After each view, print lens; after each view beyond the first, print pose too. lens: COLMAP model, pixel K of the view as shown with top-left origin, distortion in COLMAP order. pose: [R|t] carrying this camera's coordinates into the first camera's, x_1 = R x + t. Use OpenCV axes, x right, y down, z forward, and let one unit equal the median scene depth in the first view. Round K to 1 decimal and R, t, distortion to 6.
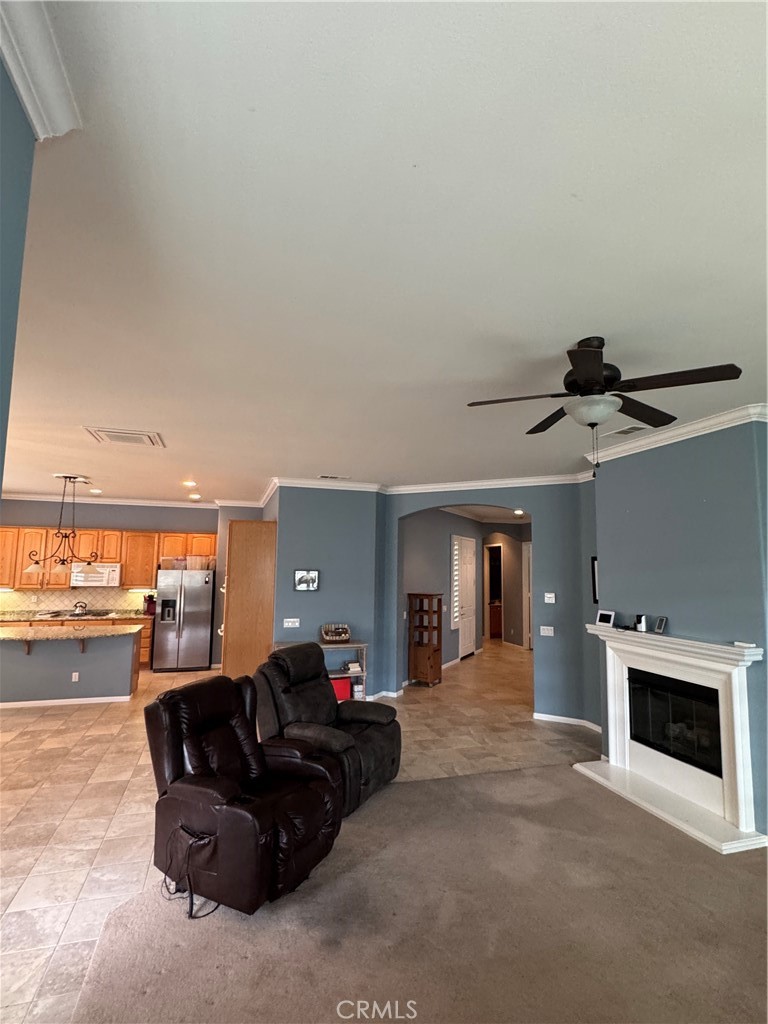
lens RADIAL K [[512.0, 0, 385.8], [0, 512.0, 514.7], [0, 0, 1]] dist [-0.001754, 0.000732]
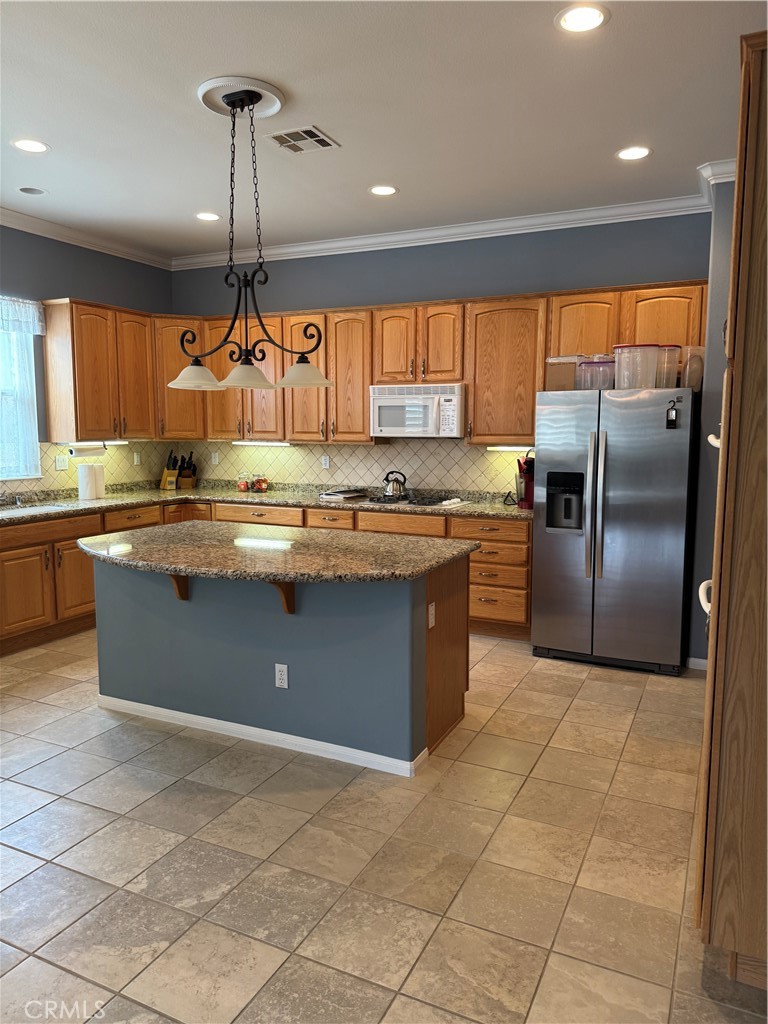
lens RADIAL K [[717.6, 0, 391.9], [0, 717.6, 508.0], [0, 0, 1]] dist [0.073374, -0.081319]
pose [[0.732568, 0.065489, -0.677536, -0.215815], [0.077159, 0.980957, 0.178243, 0.117830], [0.676306, -0.182853, 0.713565, 0.714039]]
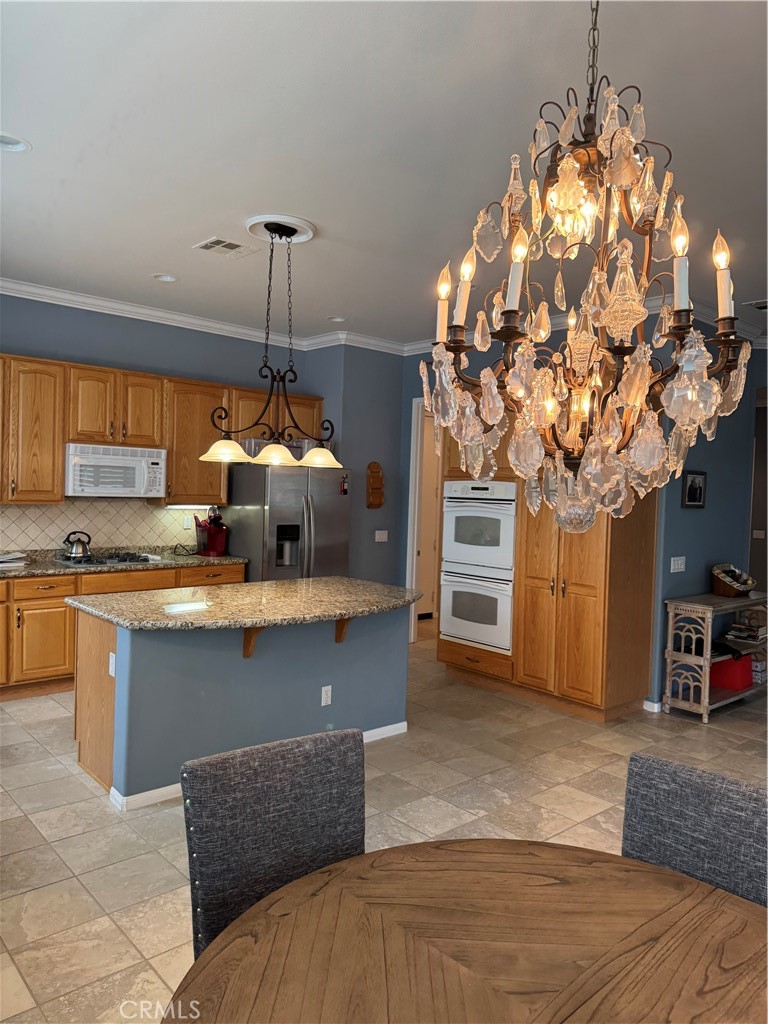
lens RADIAL K [[717.6, 0, 393.1], [0, 717.6, 512.9], [0, 0, 1]] dist [0.073374, -0.081319]
pose [[0.908449, 0.000207, 0.417995, -0.819048], [-0.063010, 0.988641, 0.136454, 0.068893], [-0.413218, -0.150299, 0.898143, 0.433297]]
